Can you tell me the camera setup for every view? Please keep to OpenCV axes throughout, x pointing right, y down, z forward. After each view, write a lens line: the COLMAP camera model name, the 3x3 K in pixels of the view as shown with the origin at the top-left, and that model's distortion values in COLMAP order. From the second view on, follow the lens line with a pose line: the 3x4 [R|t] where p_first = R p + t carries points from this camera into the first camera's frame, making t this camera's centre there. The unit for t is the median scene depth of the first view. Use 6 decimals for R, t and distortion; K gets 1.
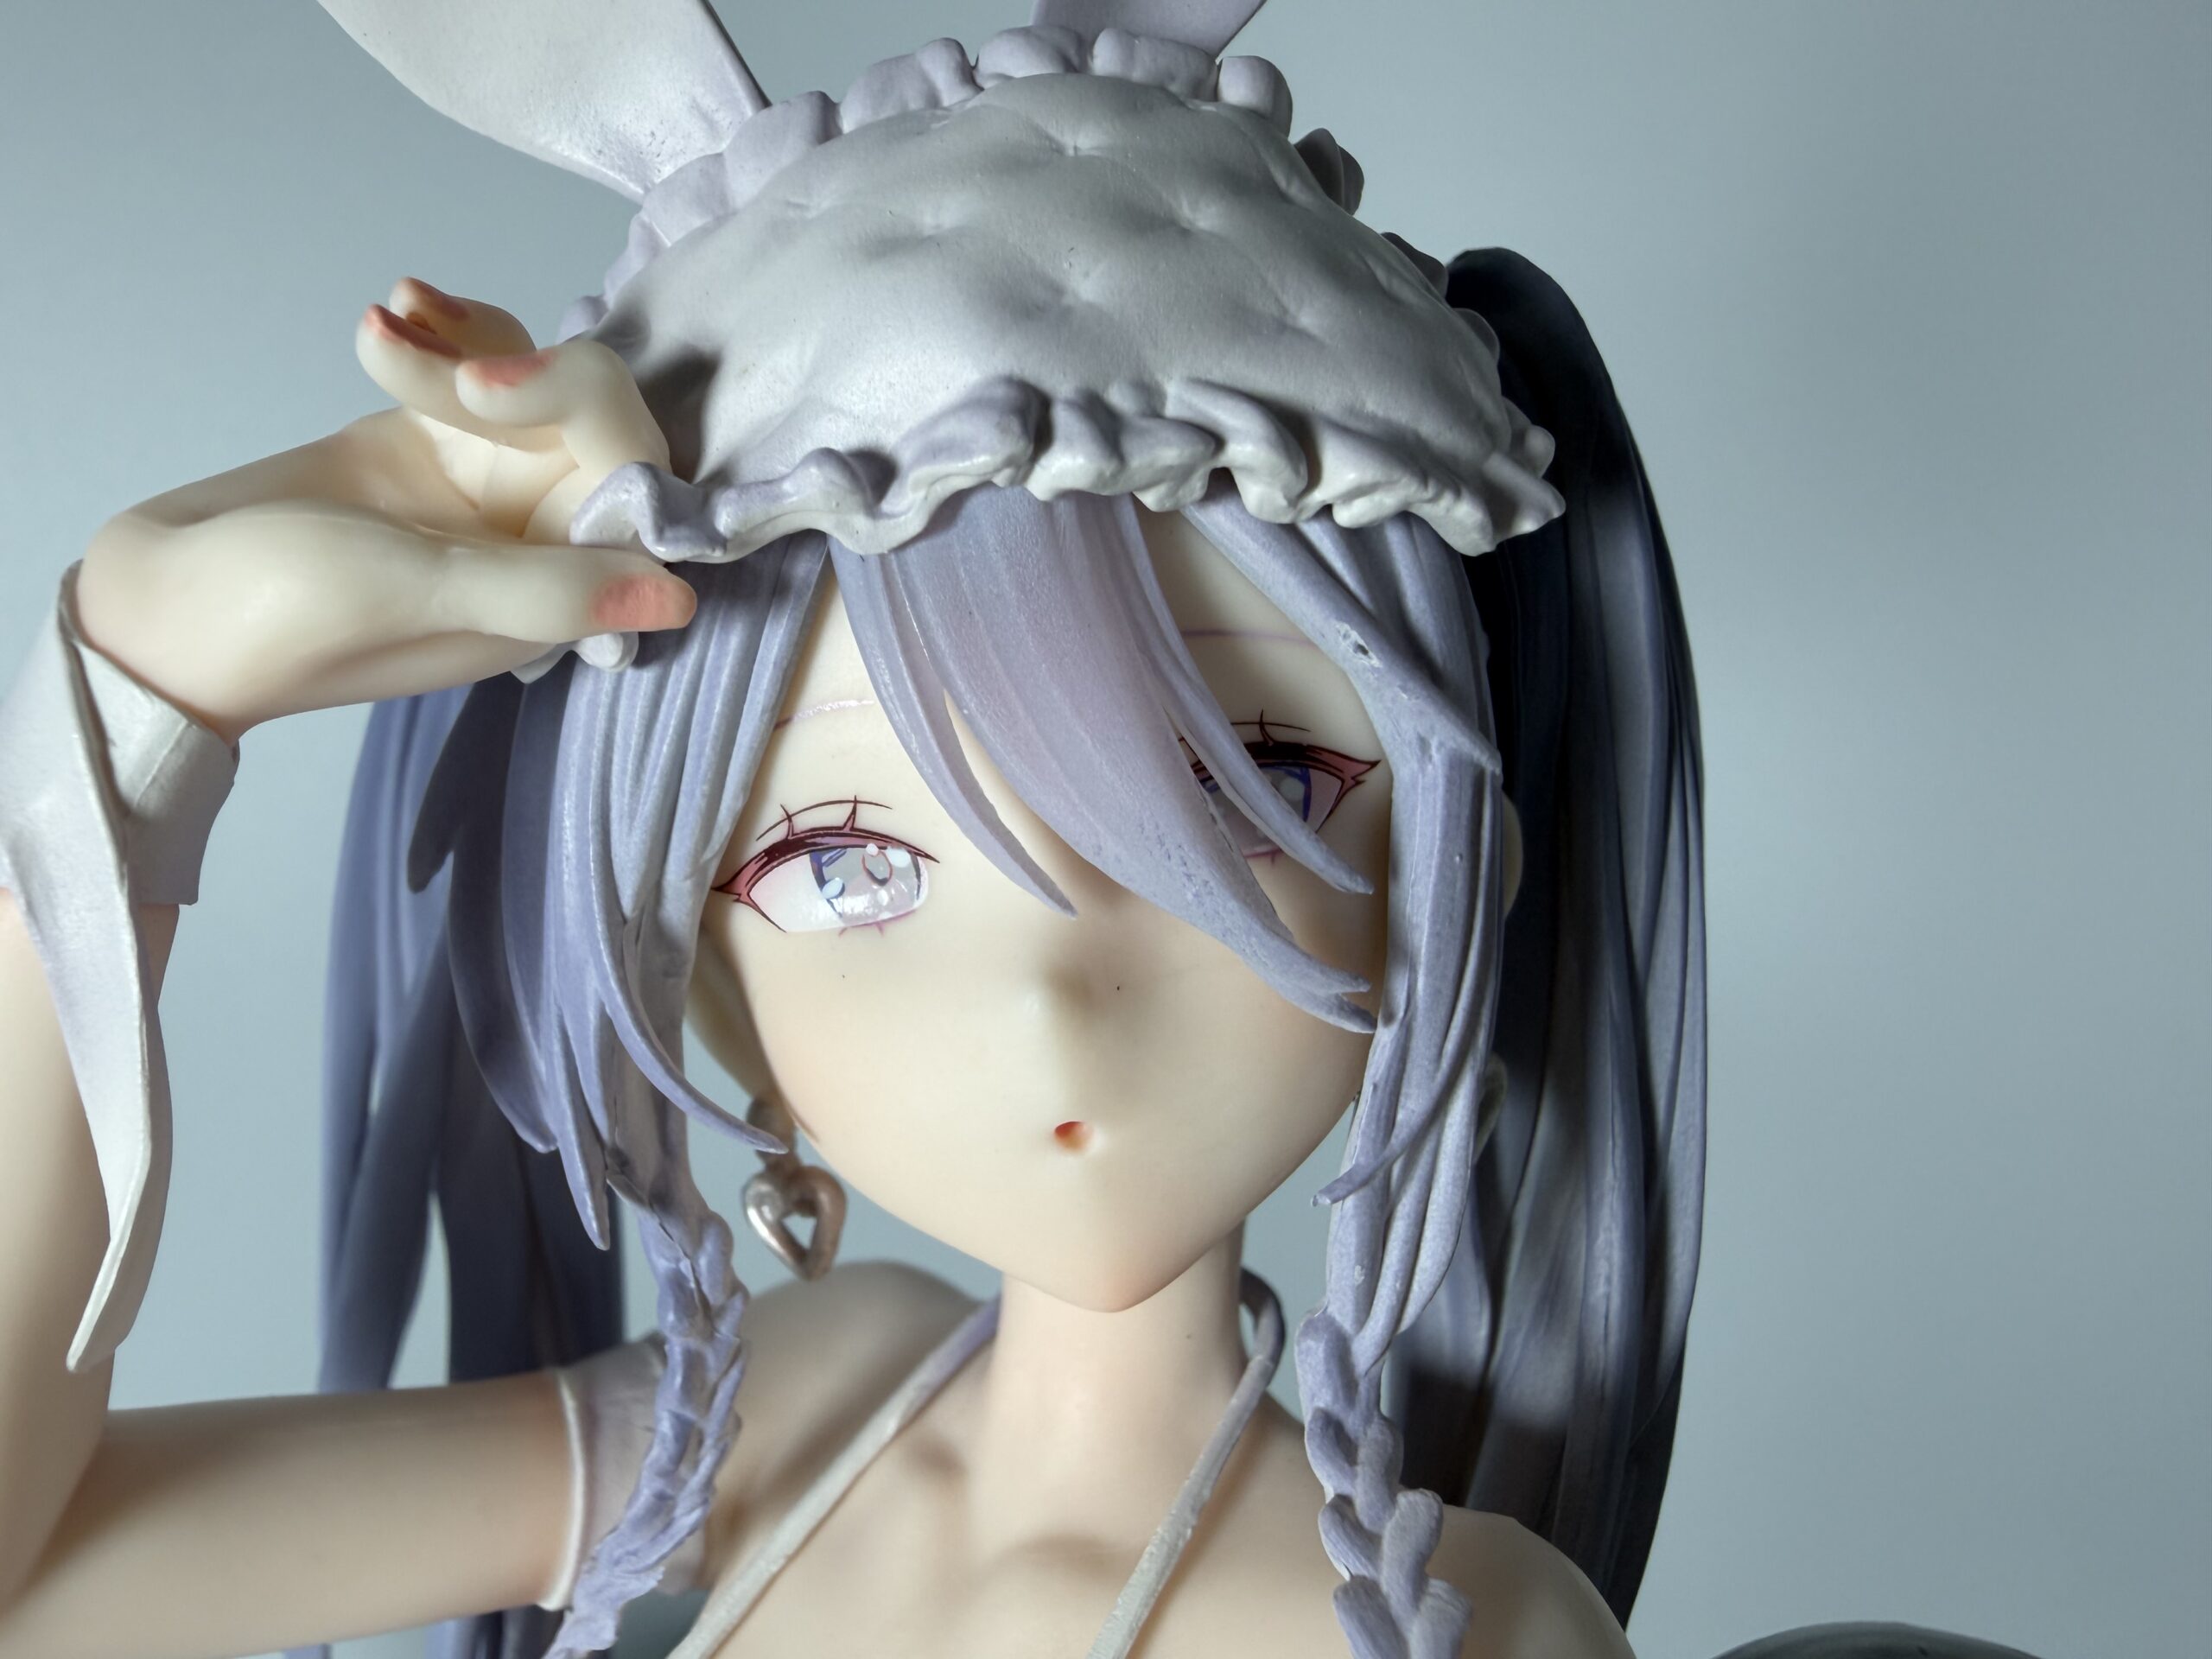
lens RADIAL K [[1526.7, 0, 1098.3], [0, 1526.7, 823.5], [0, 0, 1]] dist [0.046681, -0.006235]
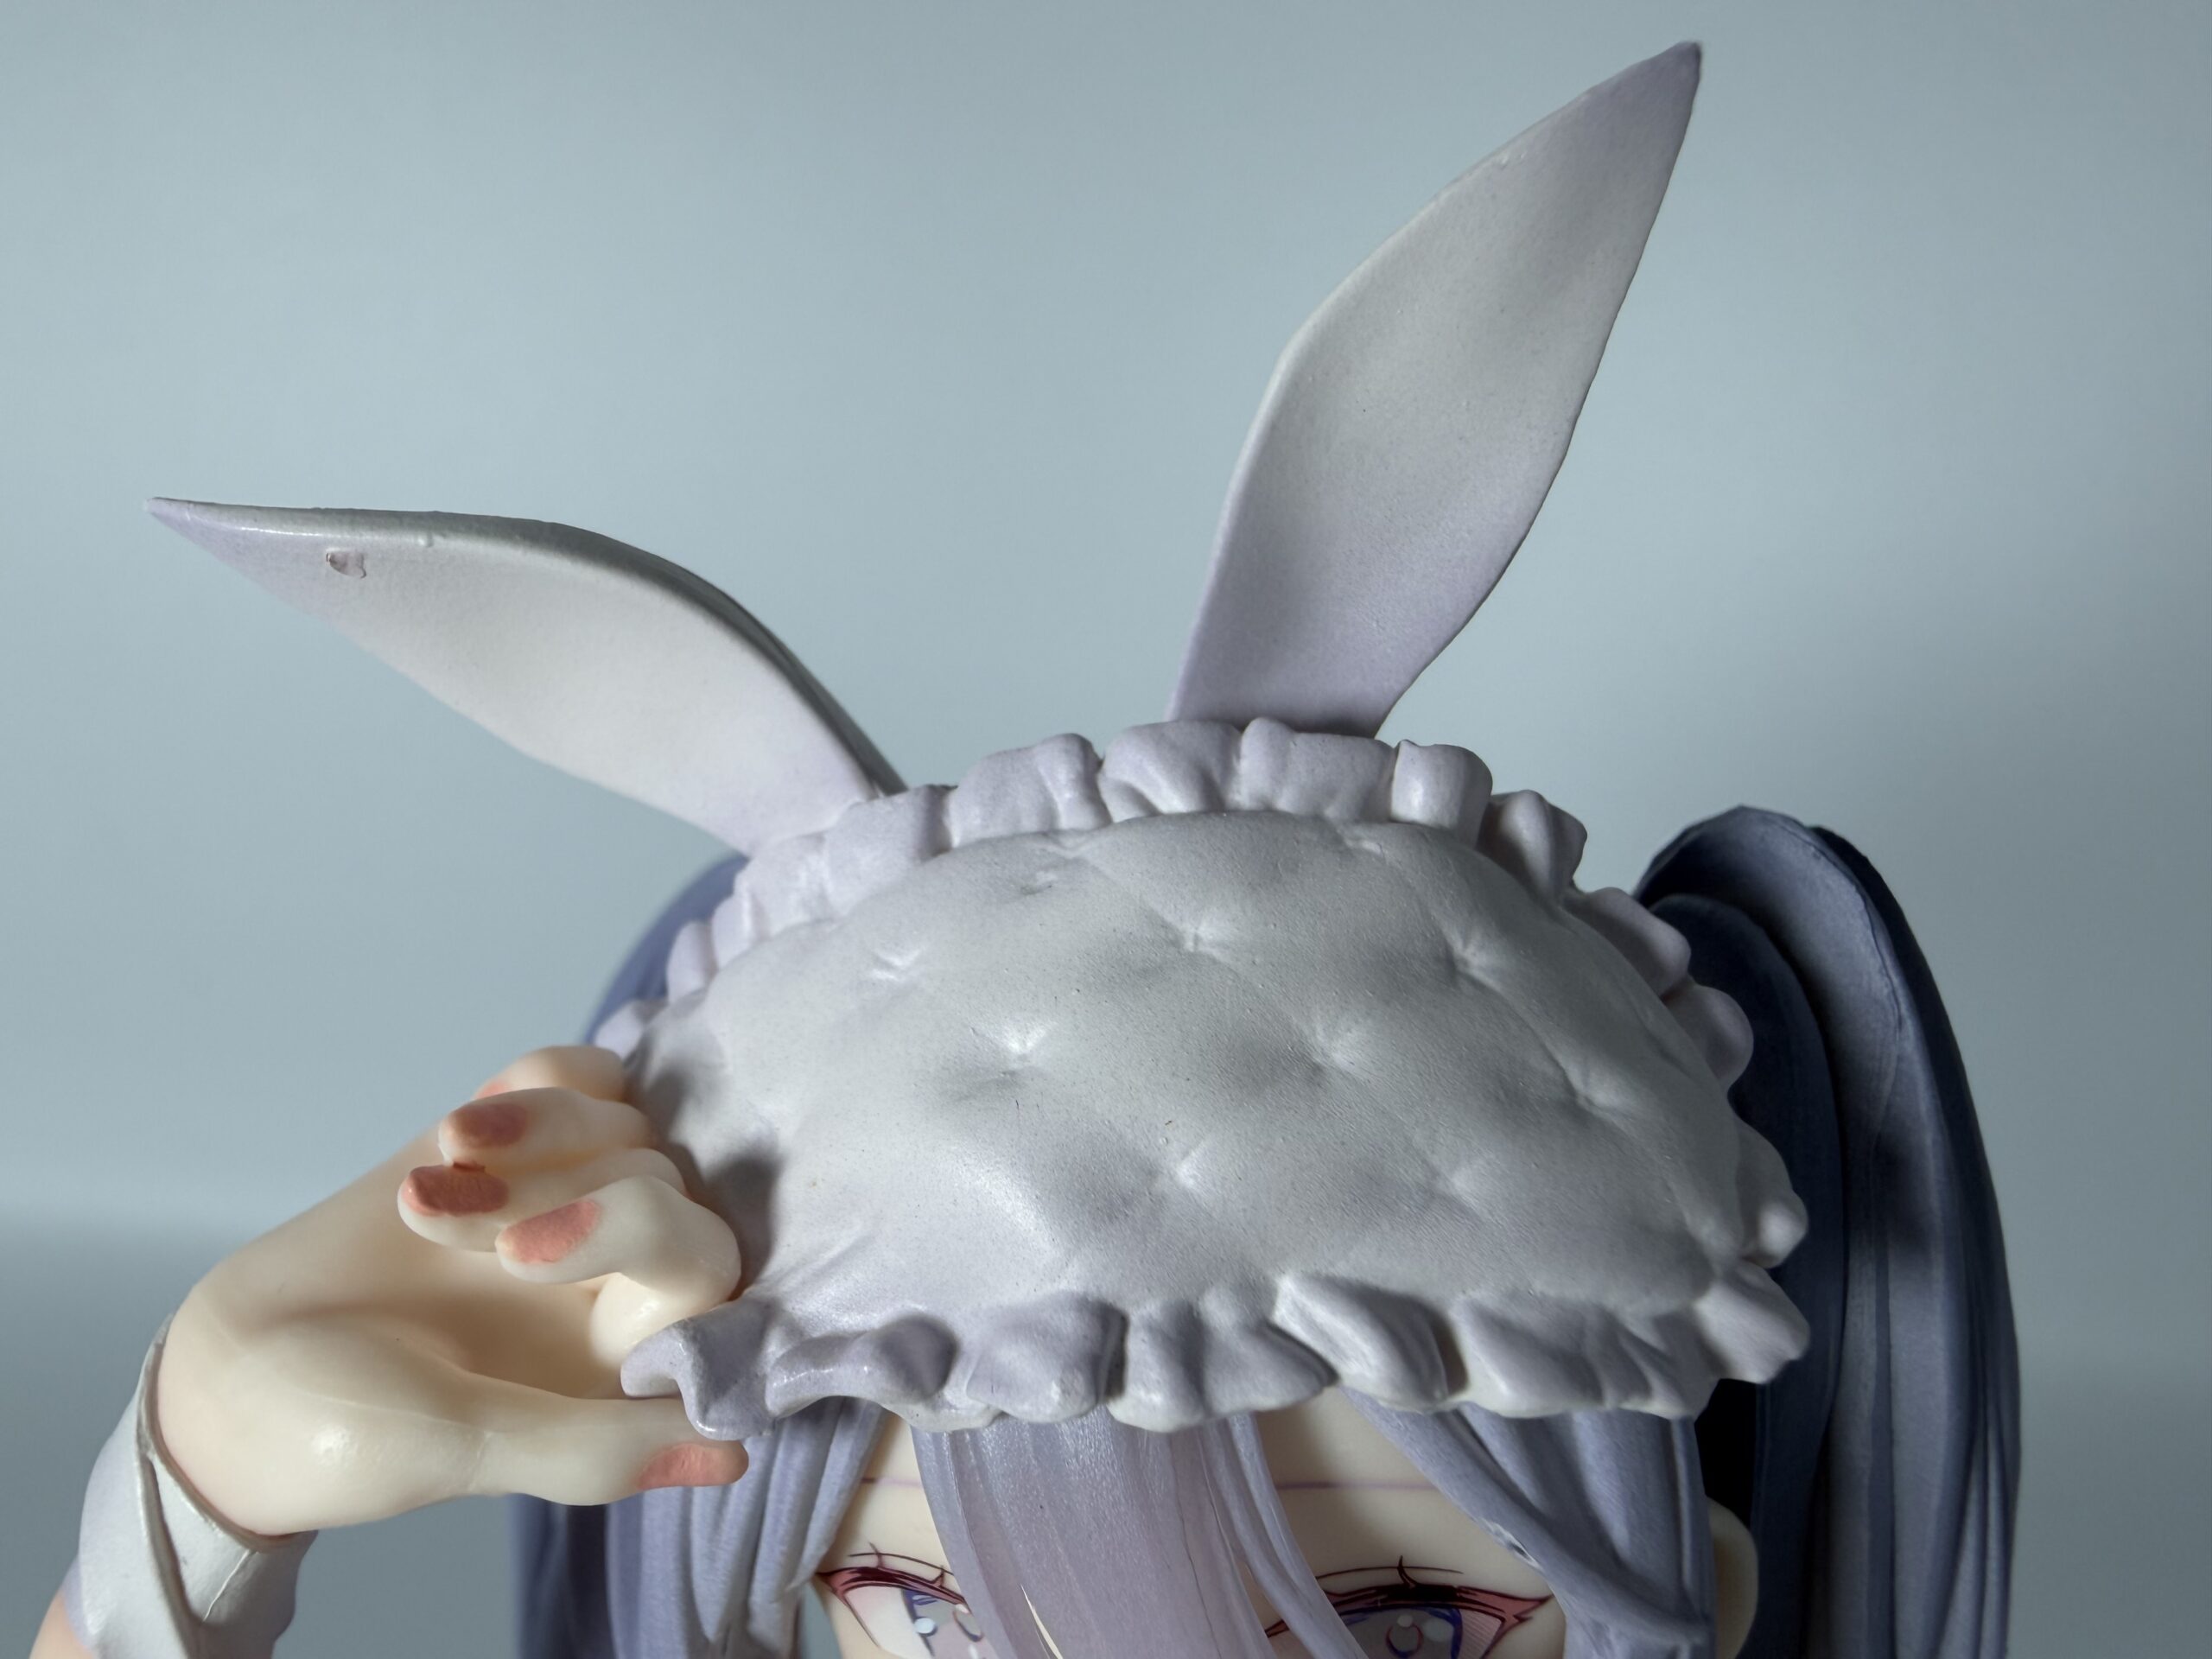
lens RADIAL K [[1526.7, 0, 1103.6], [0, 1526.7, 847.3], [0, 0, 1]] dist [0.046681, -0.006235]
pose [[0.978922, 0.052641, -0.197334, 0.096228], [-0.034217, 0.994828, 0.095637, -0.553456], [0.201348, -0.086869, 0.975660, 0.171421]]
